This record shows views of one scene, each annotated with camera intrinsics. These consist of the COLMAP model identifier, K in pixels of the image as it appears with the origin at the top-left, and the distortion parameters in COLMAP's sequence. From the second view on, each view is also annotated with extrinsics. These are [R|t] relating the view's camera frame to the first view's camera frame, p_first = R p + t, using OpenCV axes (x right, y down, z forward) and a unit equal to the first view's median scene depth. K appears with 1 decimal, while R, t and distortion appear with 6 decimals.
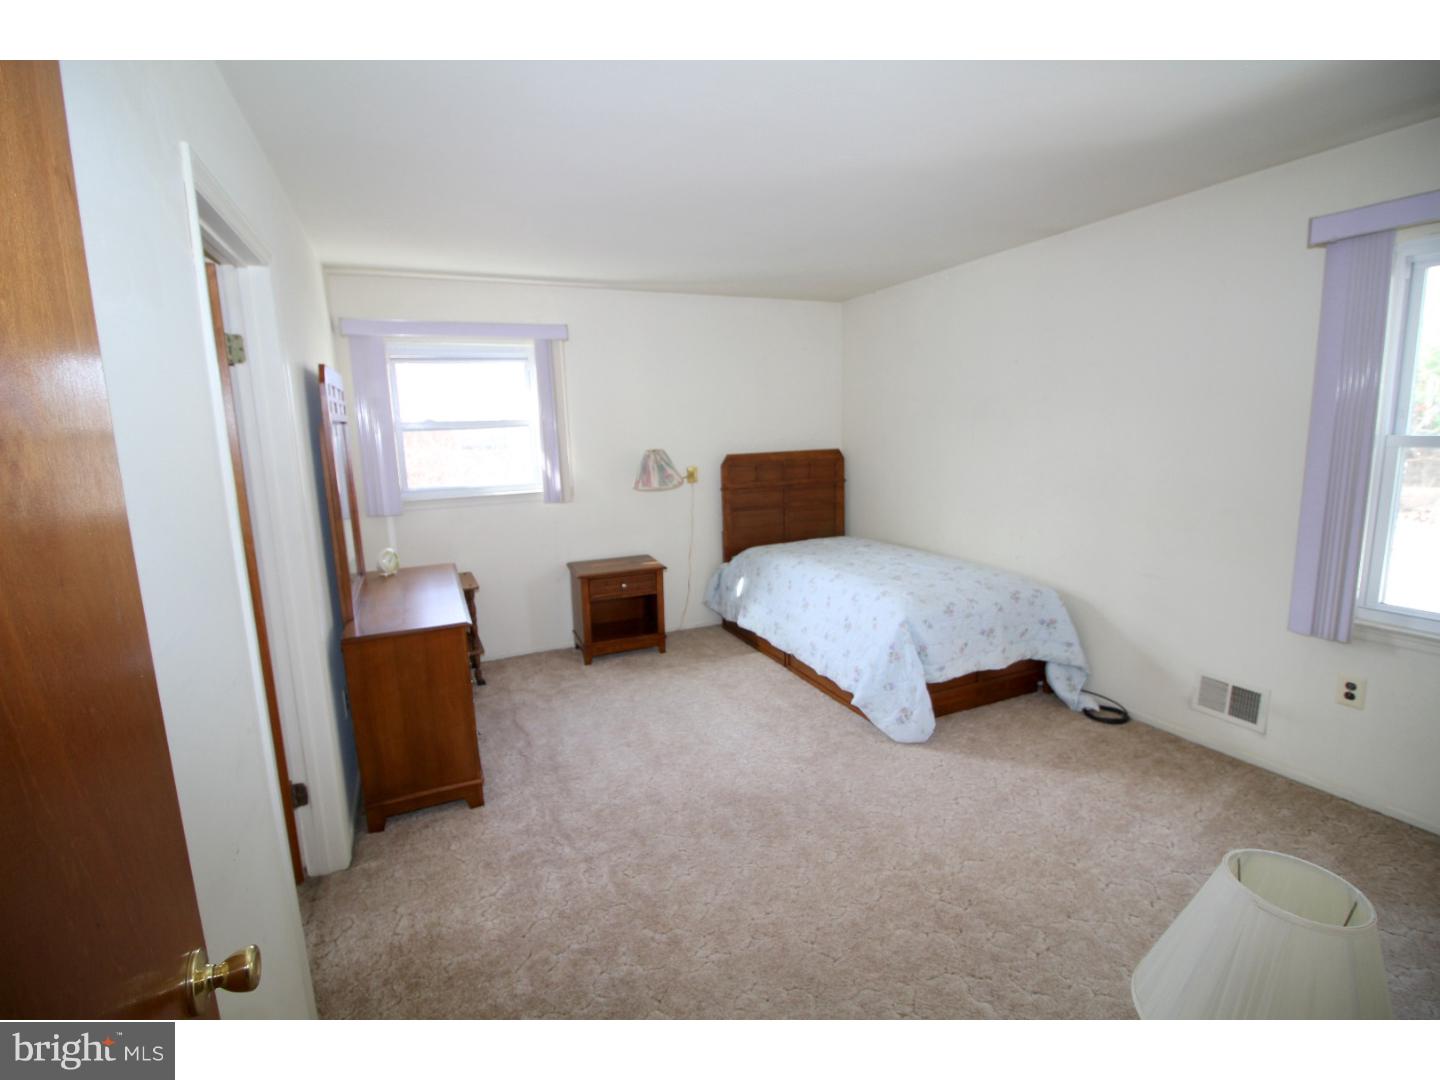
lens RADIAL K [[668.2, 0, 720.9], [0, 668.2, 537.6], [0, 0, 1]] dist [-0.001879, -0.000083]
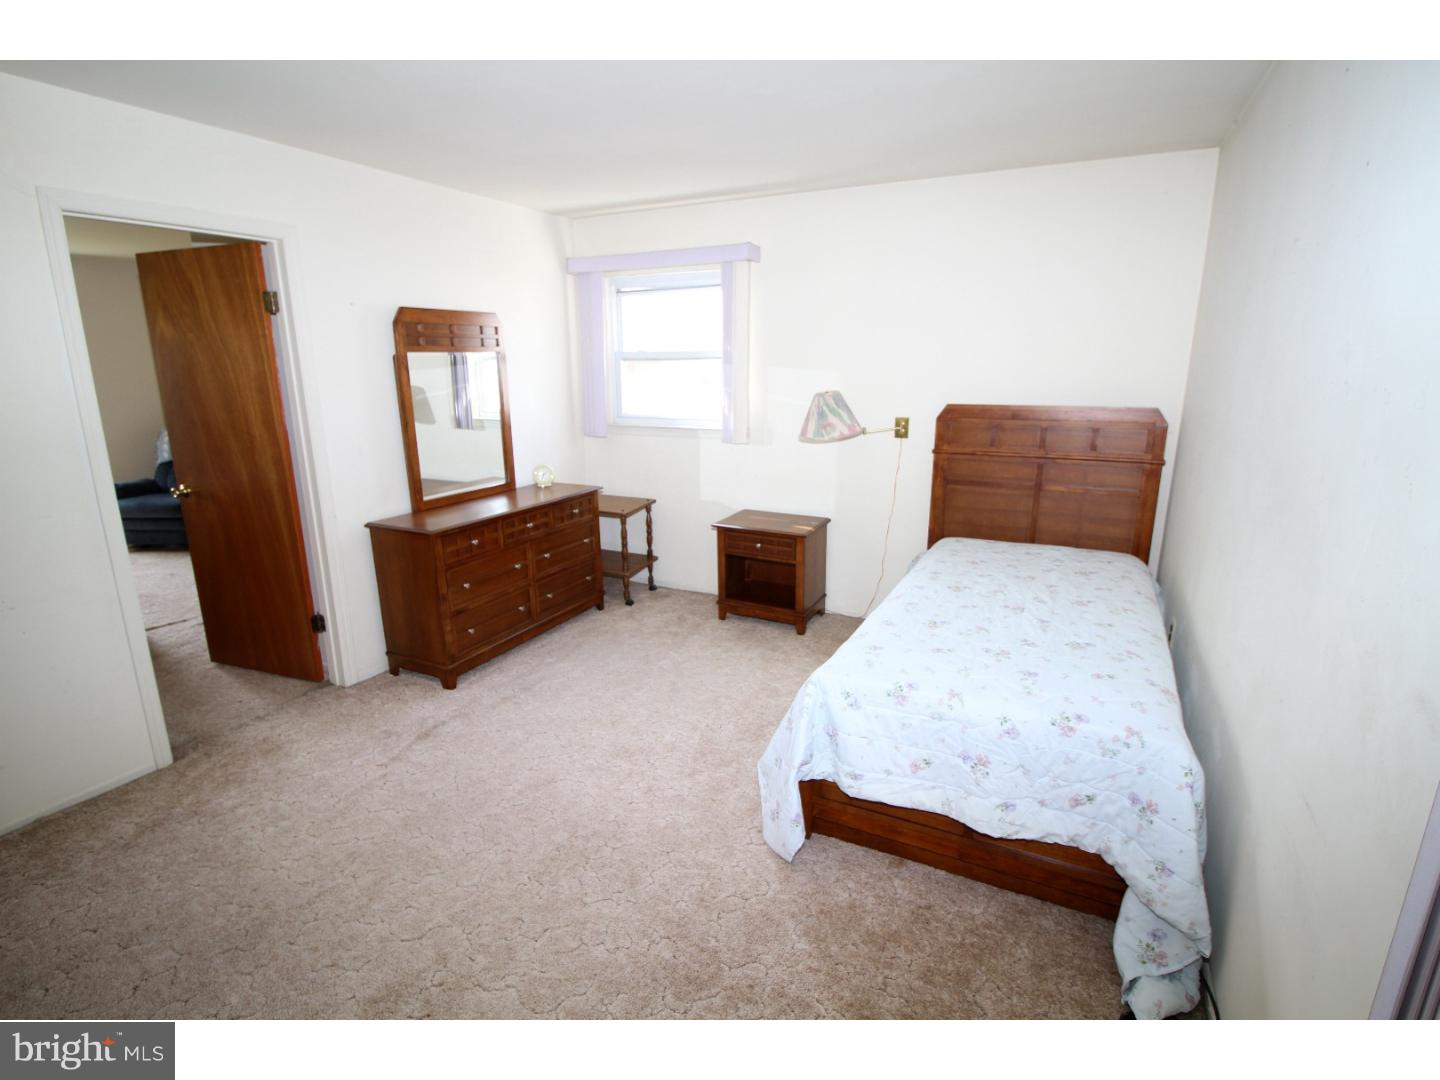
lens RADIAL K [[714.2, 0, 723.0], [0, 714.2, 540.2], [0, 0, 1]] dist [0.000282, 0.000000]
pose [[0.626291, 0.216957, -0.748792, 0.626165], [-0.142810, 0.976170, 0.163391, -0.096874], [0.766397, 0.004605, 0.642350, 0.425541]]
